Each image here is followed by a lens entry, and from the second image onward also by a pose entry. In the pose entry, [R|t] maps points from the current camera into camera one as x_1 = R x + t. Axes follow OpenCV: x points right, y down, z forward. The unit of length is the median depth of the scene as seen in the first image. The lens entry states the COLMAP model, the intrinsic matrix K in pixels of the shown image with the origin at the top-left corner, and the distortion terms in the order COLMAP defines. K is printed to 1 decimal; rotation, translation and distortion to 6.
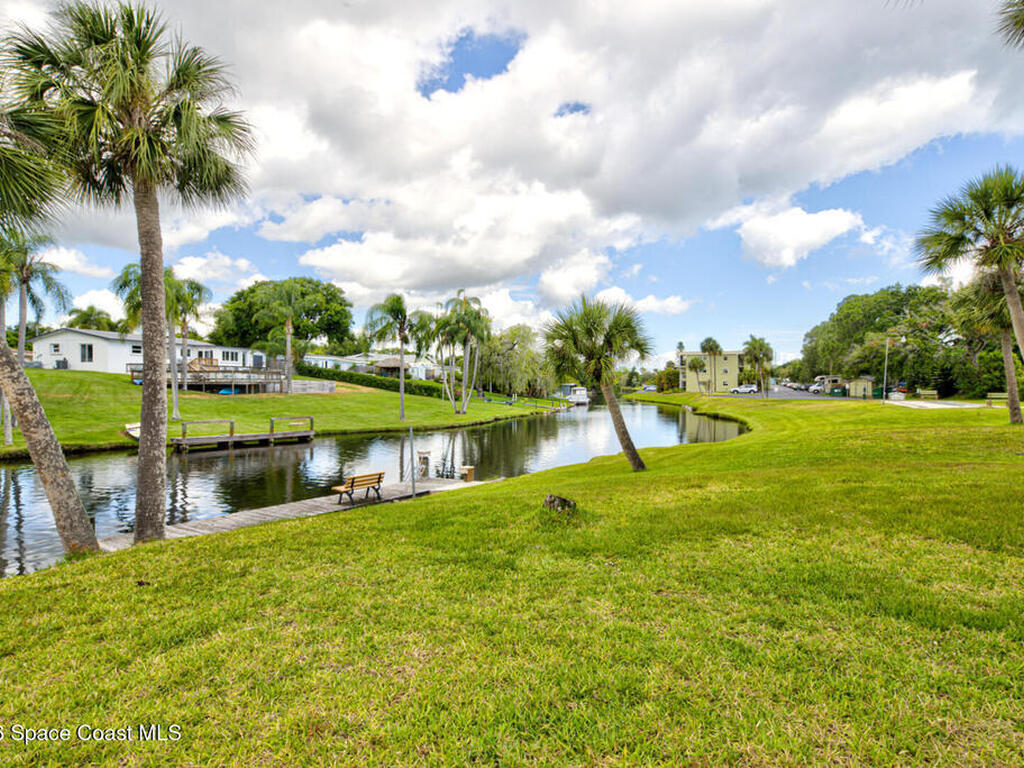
lens RADIAL K [[537.3, 0, 511.1], [0, 537.3, 385.6], [0, 0, 1]] dist [-0.001578, -0.000222]
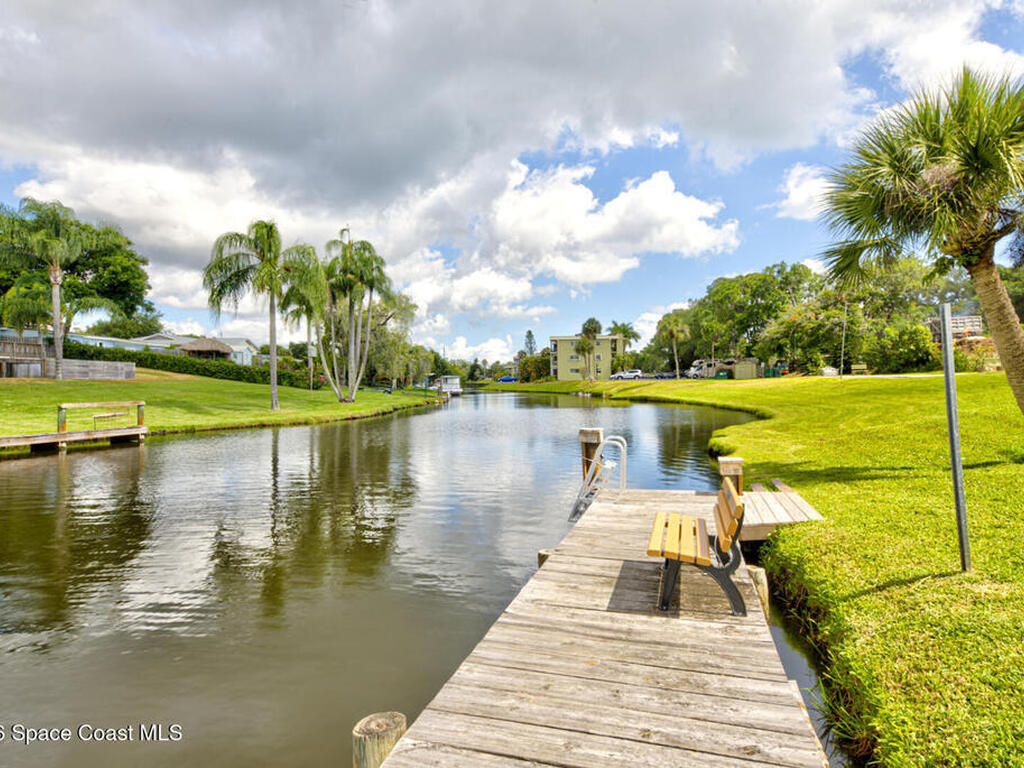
lens RADIAL K [[592.5, 0, 512.8], [0, 592.5, 386.4], [0, 0, 1]] dist [0.032420, 0.003066]
pose [[0.958427, -0.018546, 0.284734, -0.059427], [0.015549, 0.999797, 0.012781, 0.013684], [-0.284914, -0.007822, 0.958521, 0.093485]]
